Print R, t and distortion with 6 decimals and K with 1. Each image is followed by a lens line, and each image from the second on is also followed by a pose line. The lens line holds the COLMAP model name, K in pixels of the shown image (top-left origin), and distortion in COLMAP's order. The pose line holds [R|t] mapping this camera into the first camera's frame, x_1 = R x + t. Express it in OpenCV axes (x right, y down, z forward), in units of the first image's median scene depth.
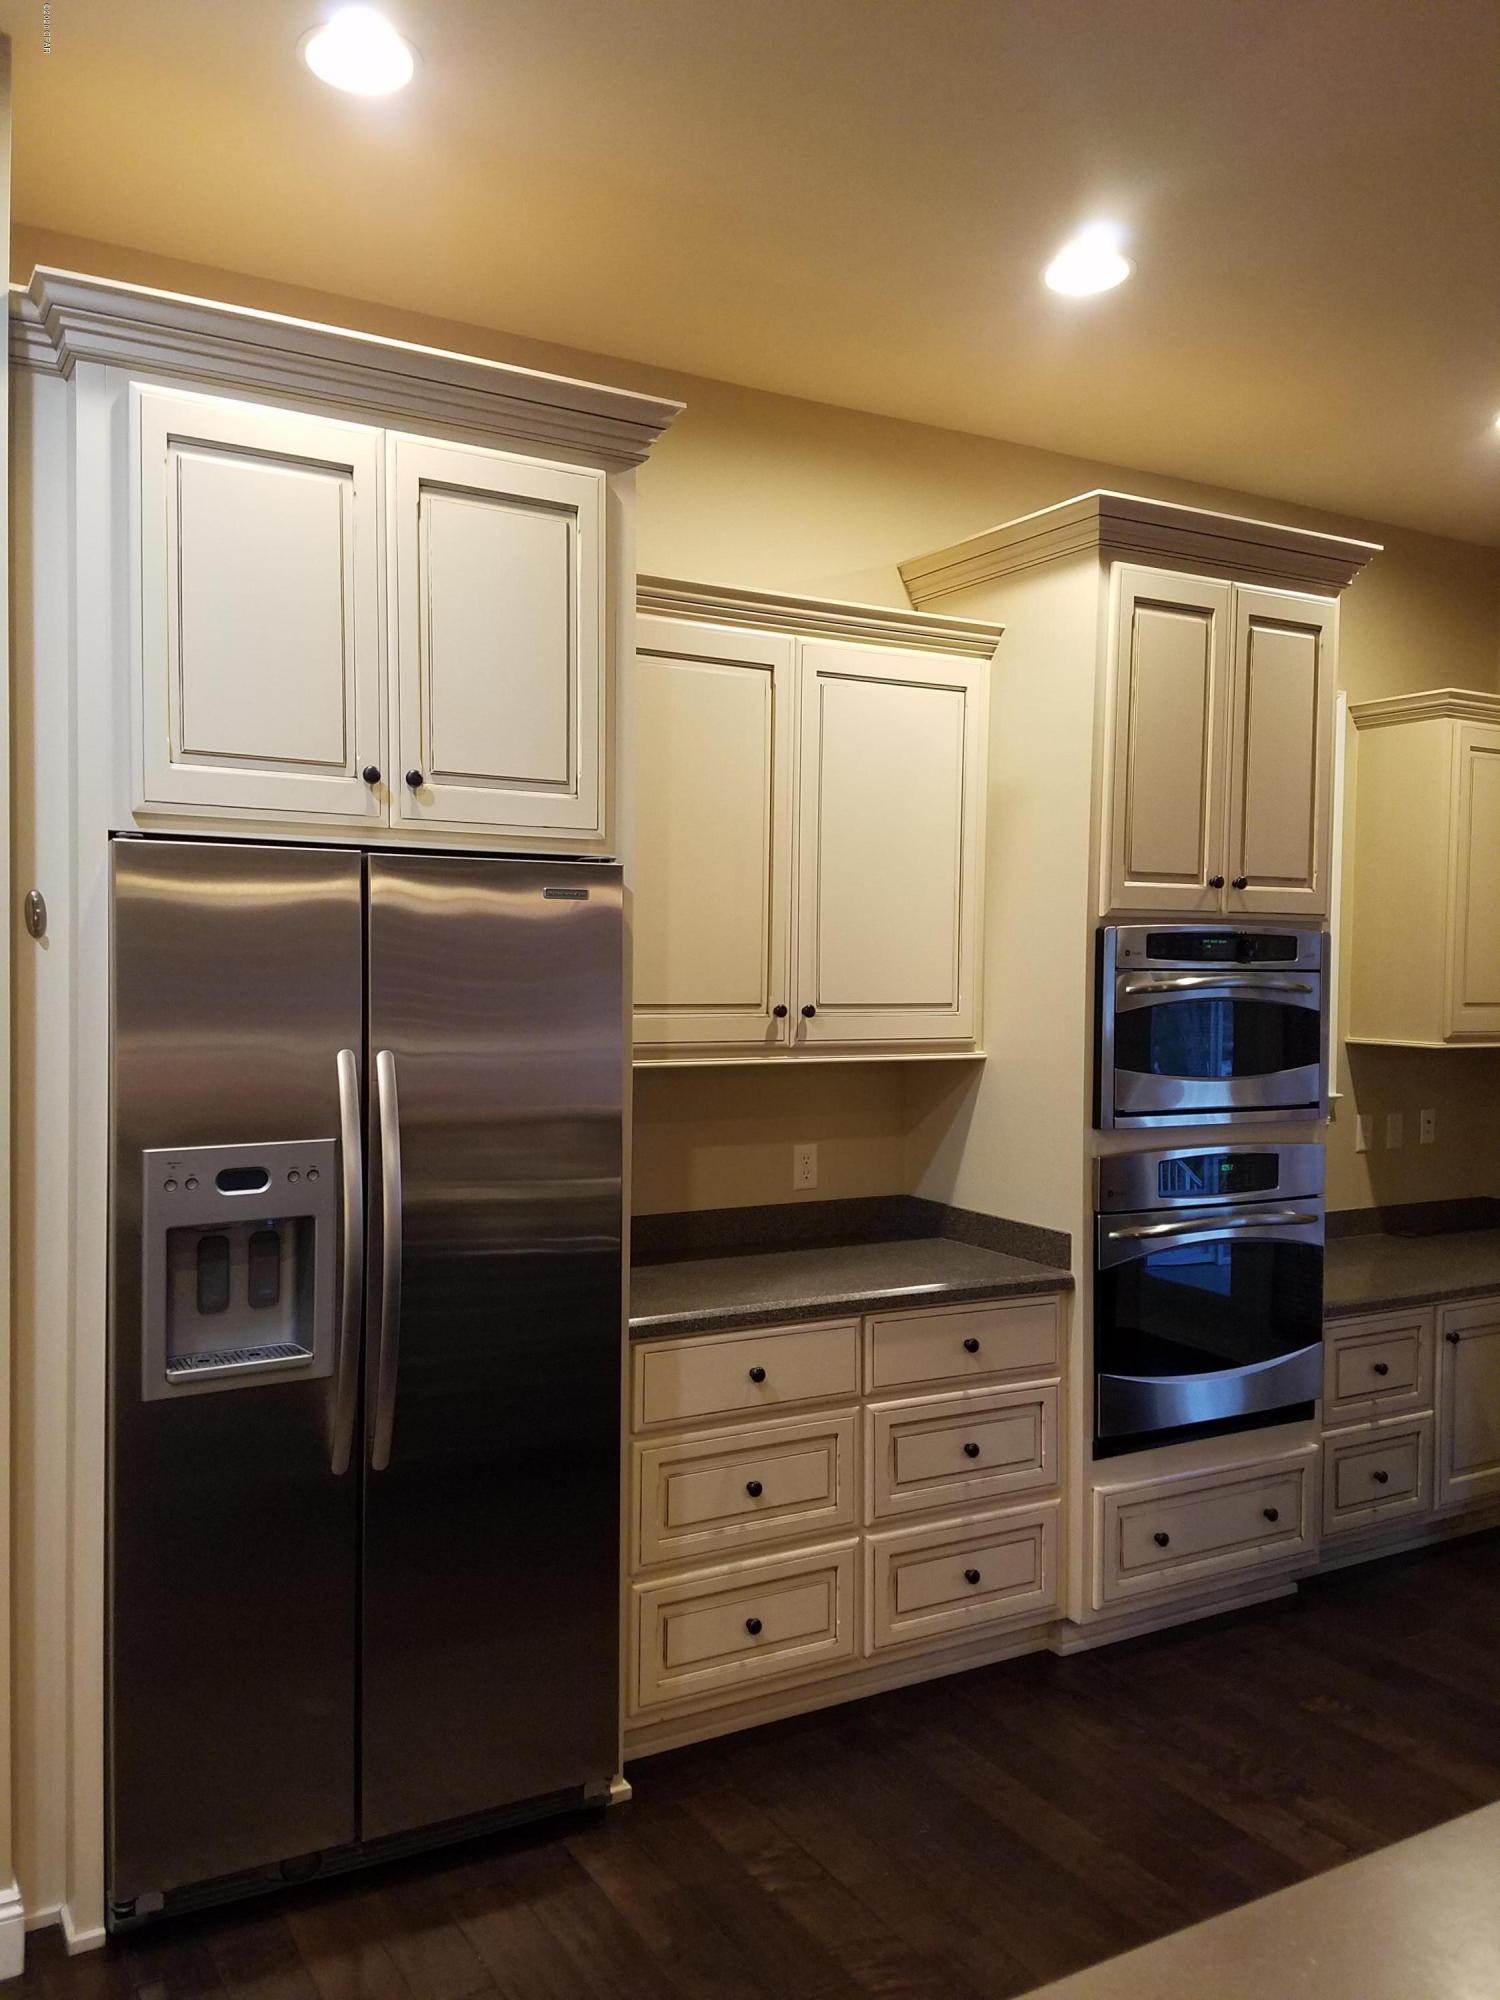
lens RADIAL K [[1607.5, 0, 749.4], [0, 1607.5, 987.5], [0, 0, 1]] dist [0.138976, -0.045985]
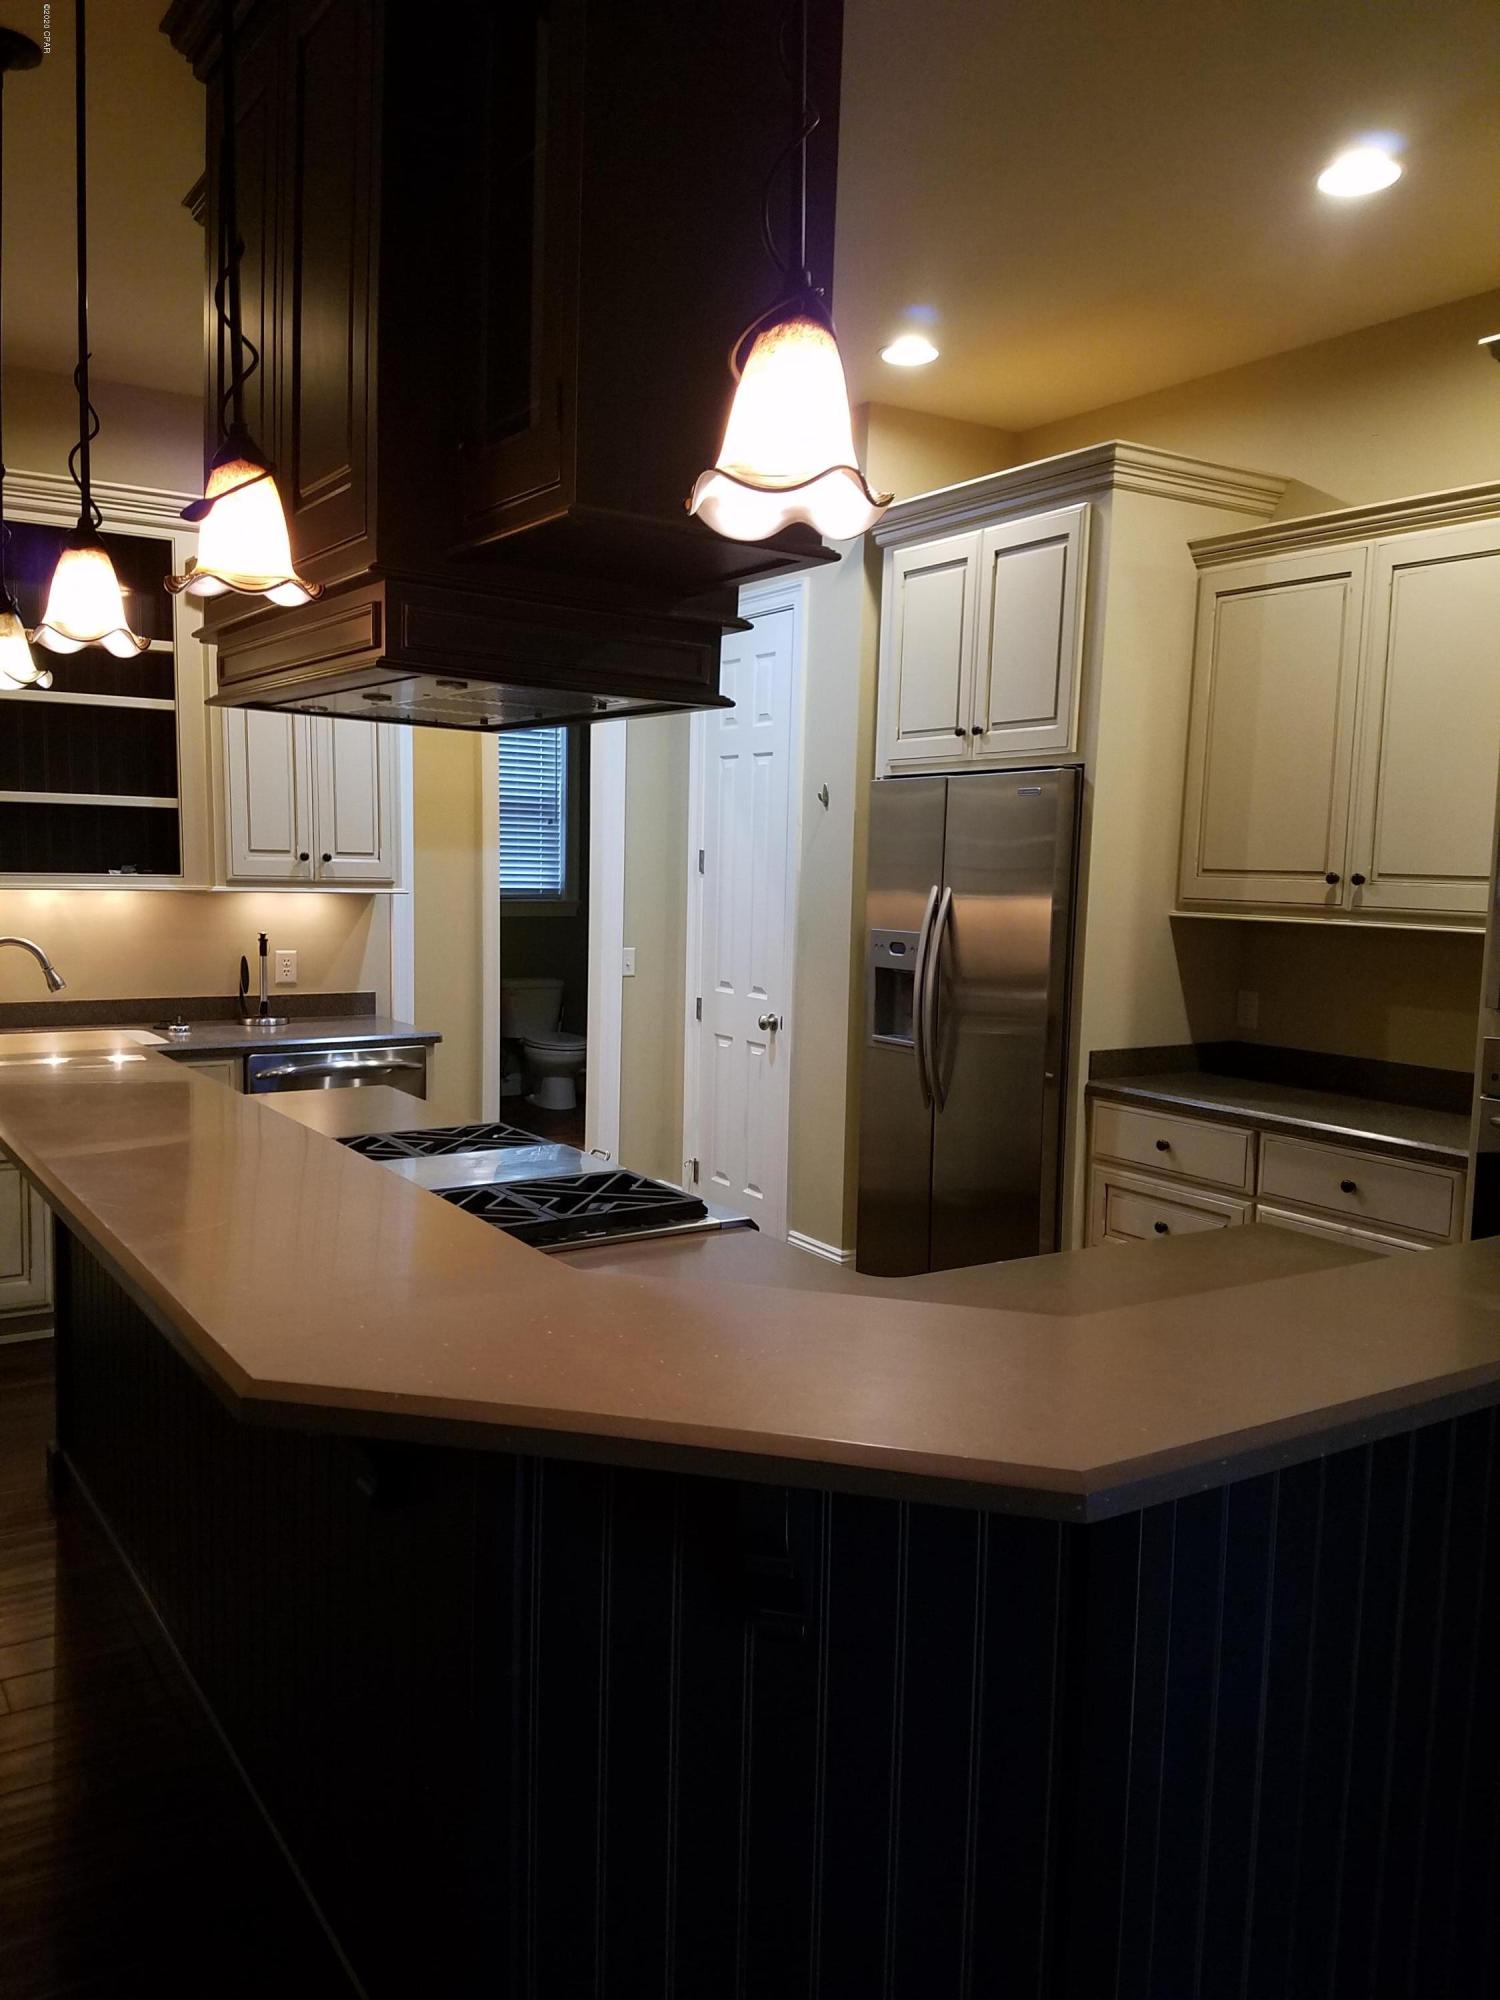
lens RADIAL K [[1607.5, 0, 740.6], [0, 1607.5, 1009.8], [0, 0, 1]] dist [0.138976, -0.045985]
pose [[0.026256, 0.092809, -0.995338, 1.183816], [-0.028534, 0.995345, 0.092057, 0.012288], [0.999248, 0.025984, 0.028782, 0.544406]]
